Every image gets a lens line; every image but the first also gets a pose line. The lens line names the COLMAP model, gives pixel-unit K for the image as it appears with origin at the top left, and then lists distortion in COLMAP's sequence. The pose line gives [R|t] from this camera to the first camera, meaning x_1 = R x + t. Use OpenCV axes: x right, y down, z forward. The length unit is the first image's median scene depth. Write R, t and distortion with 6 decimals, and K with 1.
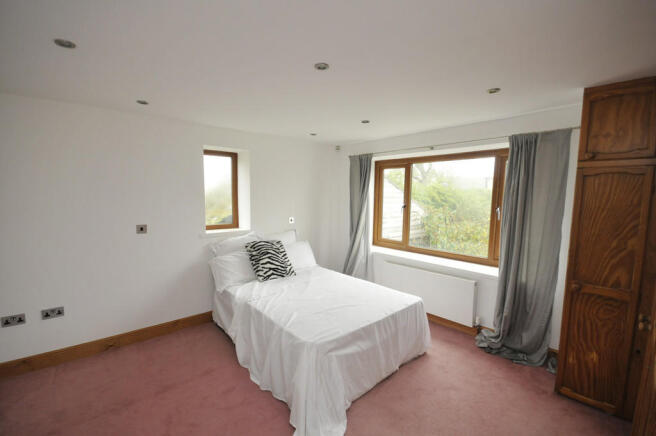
lens RADIAL K [[288.0, 0, 328.0], [0, 288.0, 218.0], [0, 0, 1]] dist [0.000876, 0.000173]
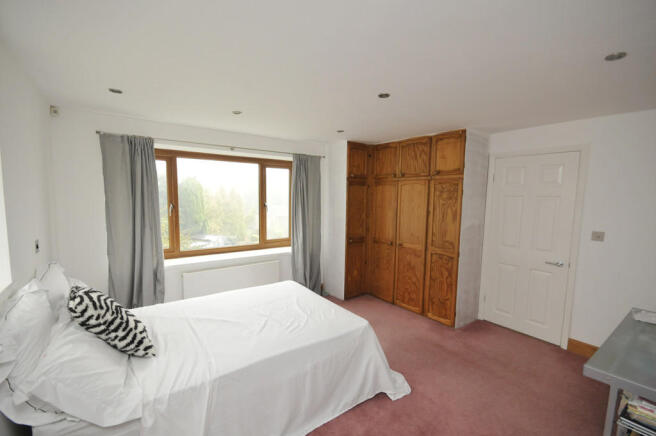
lens RADIAL K [[288.0, 0, 328.0], [0, 288.0, 218.0], [0, 0, 1]] dist [0.000876, 0.000173]
pose [[0.108938, -0.081719, 0.990684, -0.741318], [0.069812, 0.994783, 0.074380, -0.051110], [-0.991594, 0.061058, 0.114075, 0.618682]]
